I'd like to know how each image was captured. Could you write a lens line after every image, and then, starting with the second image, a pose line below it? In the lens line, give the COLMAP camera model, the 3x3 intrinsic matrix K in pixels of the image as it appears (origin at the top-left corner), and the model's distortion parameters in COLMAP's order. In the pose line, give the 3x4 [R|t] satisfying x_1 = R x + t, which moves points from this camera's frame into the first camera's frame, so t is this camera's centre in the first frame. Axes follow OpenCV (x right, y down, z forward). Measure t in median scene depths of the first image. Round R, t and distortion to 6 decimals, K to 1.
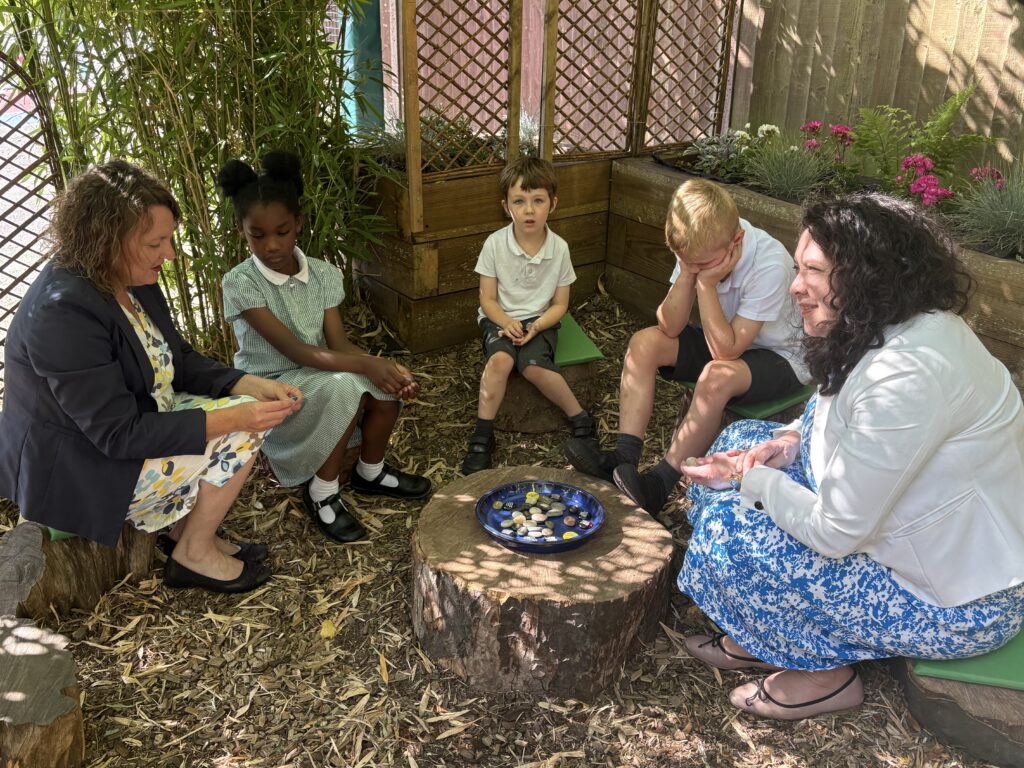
lens RADIAL K [[927.3, 0, 510.4], [0, 927.3, 379.2], [0, 0, 1]] dist [0.005588, 0.029297]
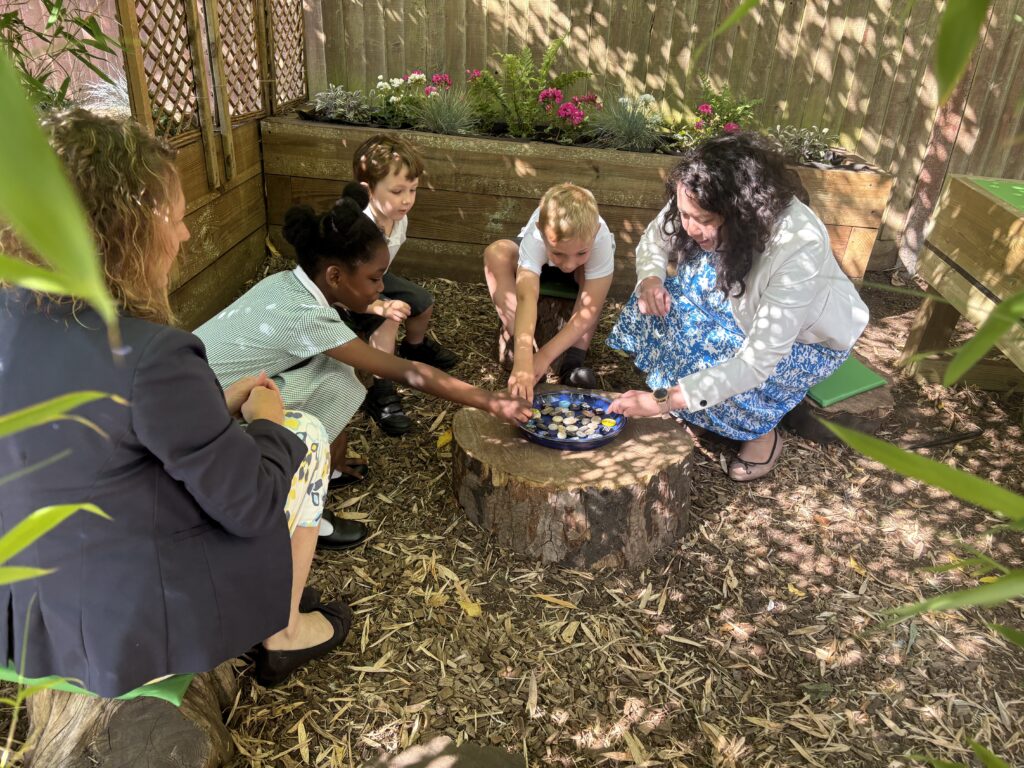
lens RADIAL K [[782.7, 0, 509.7], [0, 782.7, 382.8], [0, 0, 1]] dist [0.021920, -0.006373]
pose [[0.627086, -0.326501, 0.707220, -0.557659], [0.273379, 0.942411, 0.192678, -0.081437], [-0.729401, 0.072513, 0.680232, 0.329682]]
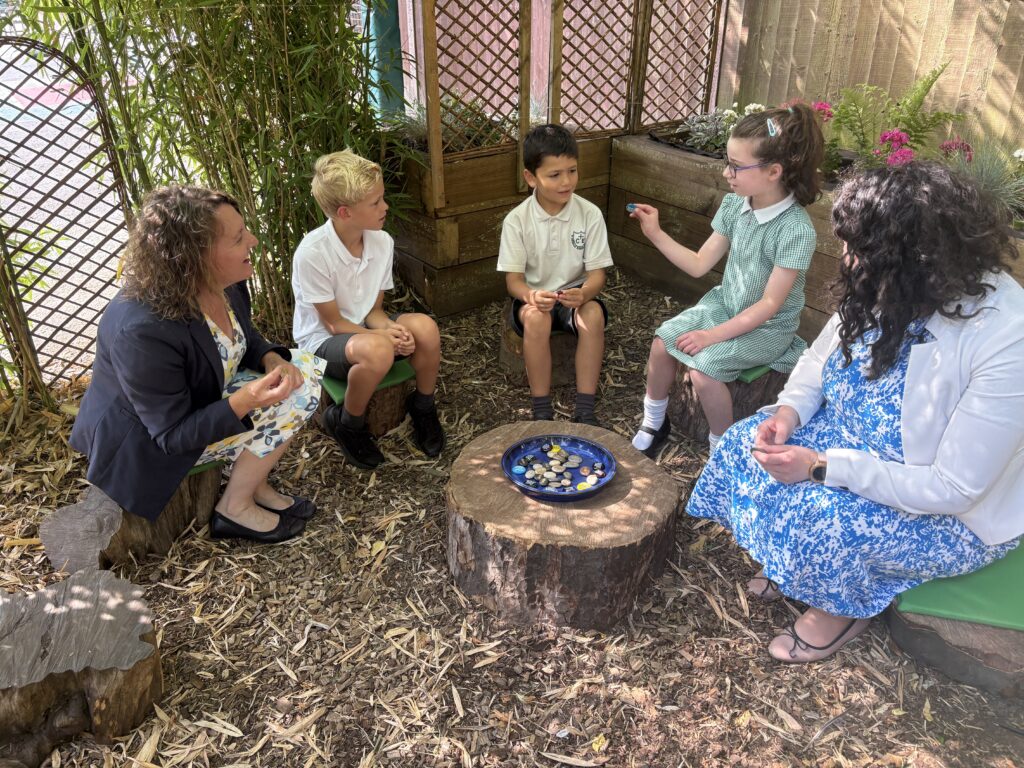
lens RADIAL K [[780.9, 0, 512.0], [0, 780.9, 384.0], [0, 0, 1]] dist [0.019603, -0.006757]
pose [[0.999858, -0.016506, -0.003307, -0.016626], [0.016712, 0.996871, 0.077254, -0.022394], [0.002022, -0.077298, 0.997006, 0.052476]]
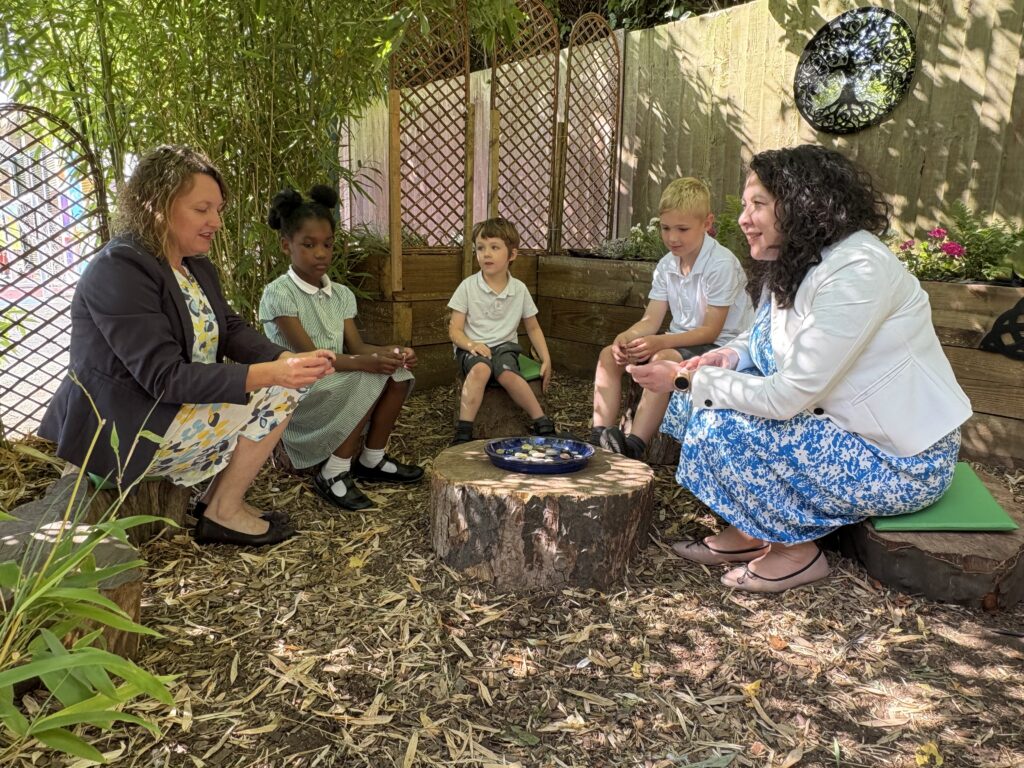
lens RADIAL K [[701.3, 0, 501.2], [0, 701.3, 395.2], [0, 0, 1]] dist [-0.001155, -0.002364]
pose [[0.989972, -0.018120, 0.140097, -0.114836], [0.046172, 0.978774, -0.199672, 0.206757], [-0.133505, 0.204138, 0.969796, 0.105455]]
